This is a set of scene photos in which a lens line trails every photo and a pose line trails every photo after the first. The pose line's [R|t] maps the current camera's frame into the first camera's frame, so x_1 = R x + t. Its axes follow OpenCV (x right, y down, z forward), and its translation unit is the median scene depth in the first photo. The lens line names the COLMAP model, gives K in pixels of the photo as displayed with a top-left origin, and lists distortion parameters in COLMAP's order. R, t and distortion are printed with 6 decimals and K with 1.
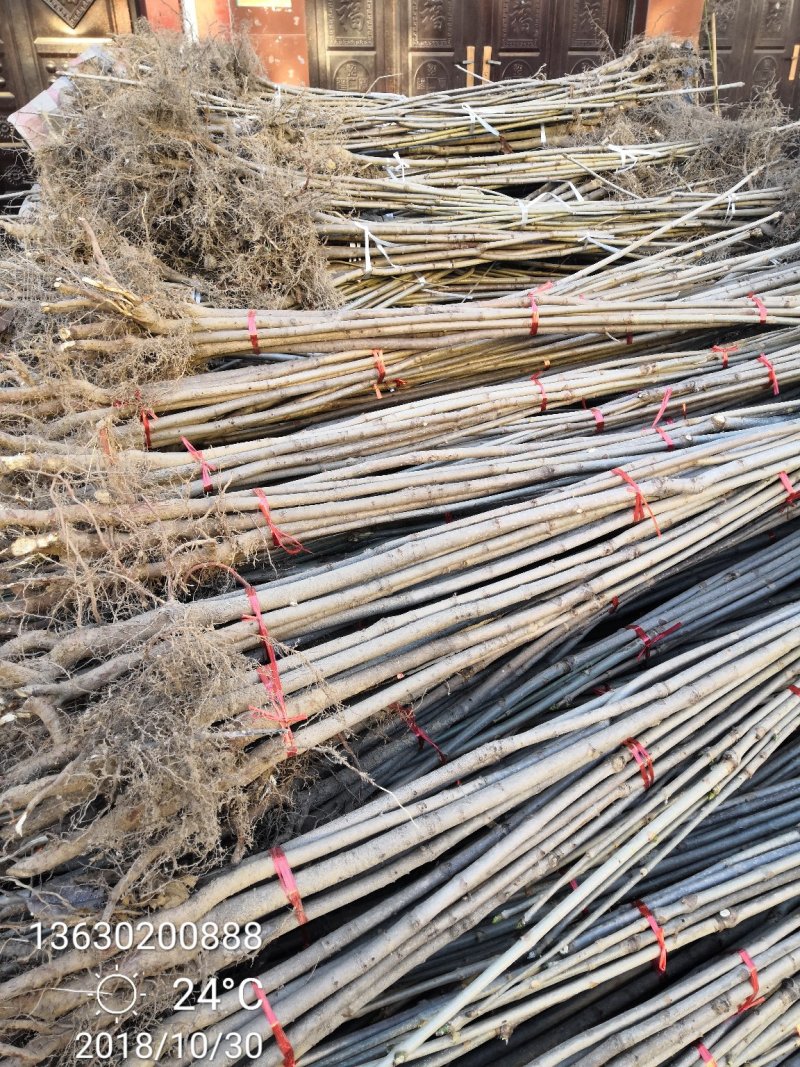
lens RADIAL K [[848.9, 0, 400.0], [0, 848.9, 533.5], [0, 0, 1]] dist [-0.012413, 0.052206]
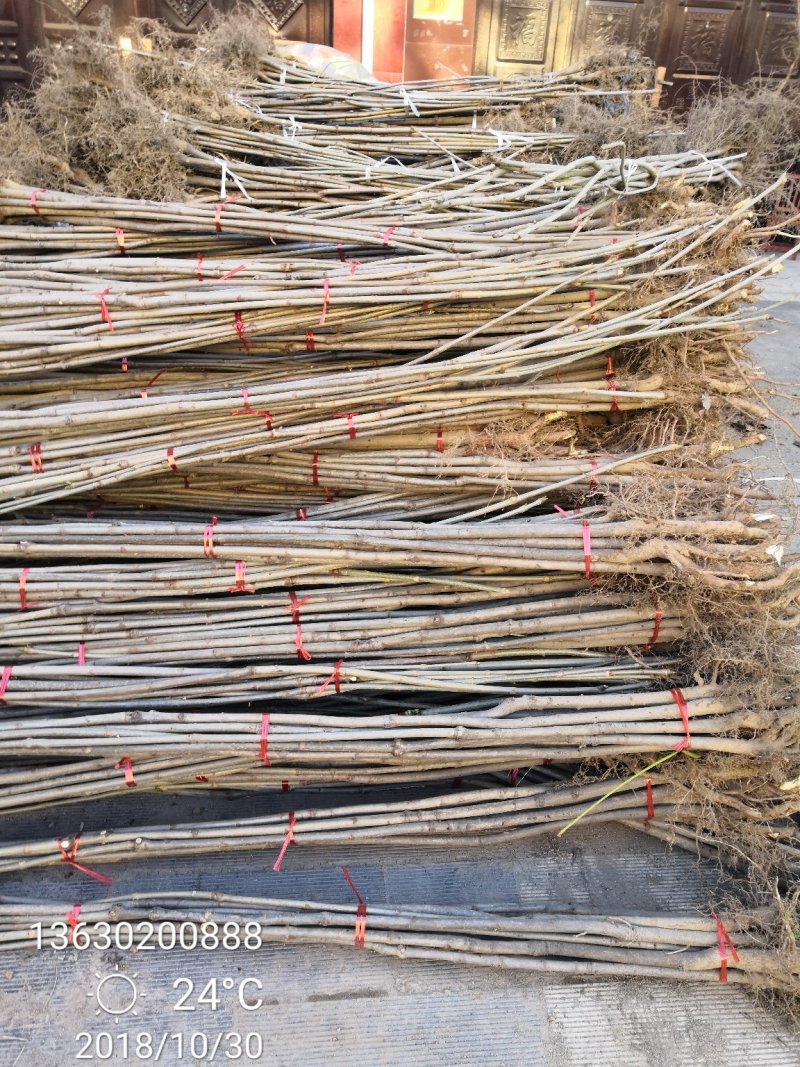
lens RADIAL K [[848.9, 0, 400.0], [0, 848.9, 533.5], [0, 0, 1]] dist [-0.012413, 0.052206]
pose [[0.931496, 0.216591, -0.292238, 0.684206], [-0.223457, 0.974662, 0.010107, 0.118146], [0.287022, 0.055888, 0.956292, -0.144398]]
